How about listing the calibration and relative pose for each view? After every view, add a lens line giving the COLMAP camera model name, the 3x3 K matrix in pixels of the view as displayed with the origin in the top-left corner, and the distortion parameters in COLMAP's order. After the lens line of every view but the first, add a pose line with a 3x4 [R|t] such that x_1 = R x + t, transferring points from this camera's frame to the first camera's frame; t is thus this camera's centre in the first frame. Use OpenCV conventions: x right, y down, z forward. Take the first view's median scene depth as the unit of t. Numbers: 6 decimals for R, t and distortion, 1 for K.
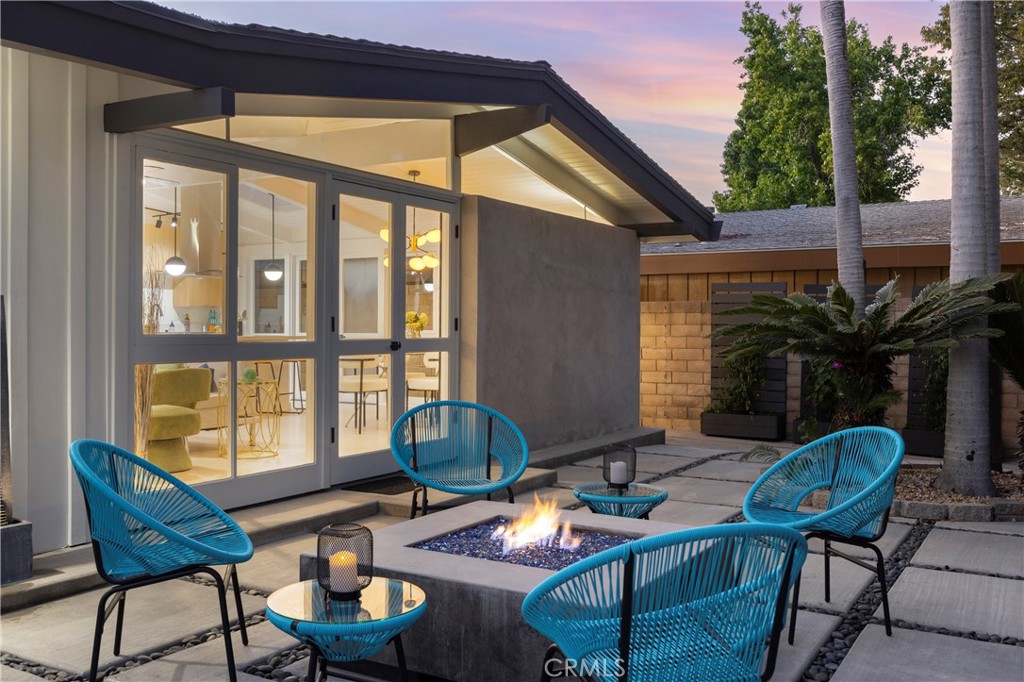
lens RADIAL K [[951.2, 0, 514.2], [0, 951.2, 338.2], [0, 0, 1]] dist [0.005521, 0.000000]
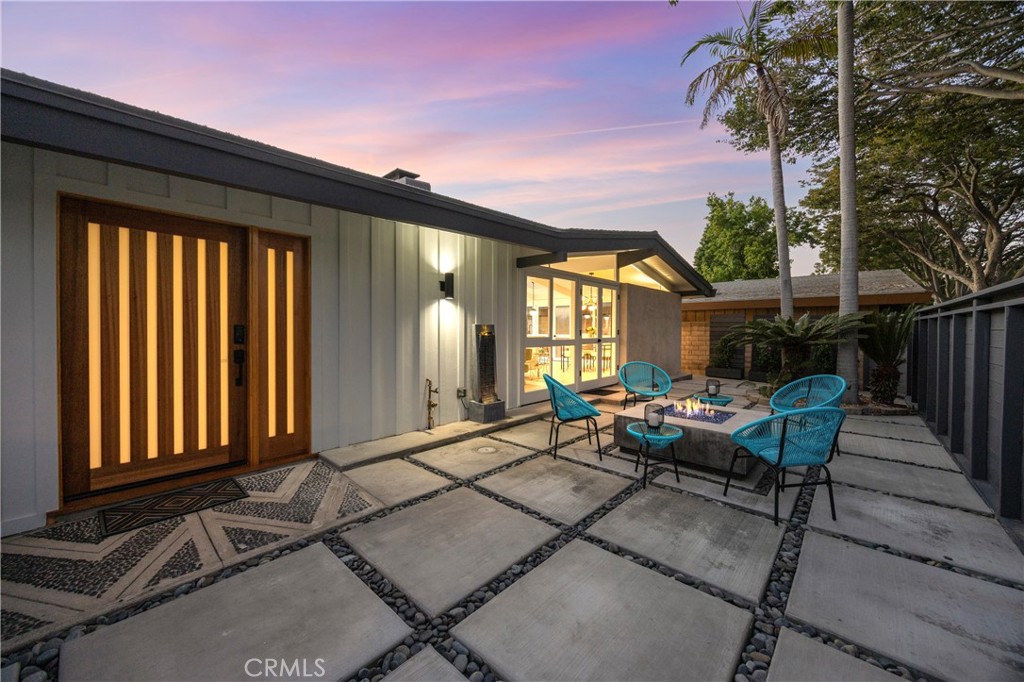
lens RADIAL K [[378.9, 0, 527.2], [0, 378.9, 338.8], [0, 0, 1]] dist [0.011426, 0.000023]
pose [[0.981314, 0.002538, -0.192397, -0.106658], [-0.000729, 0.999955, 0.009472, -0.006527], [0.192412, -0.009155, 0.981271, -0.079737]]
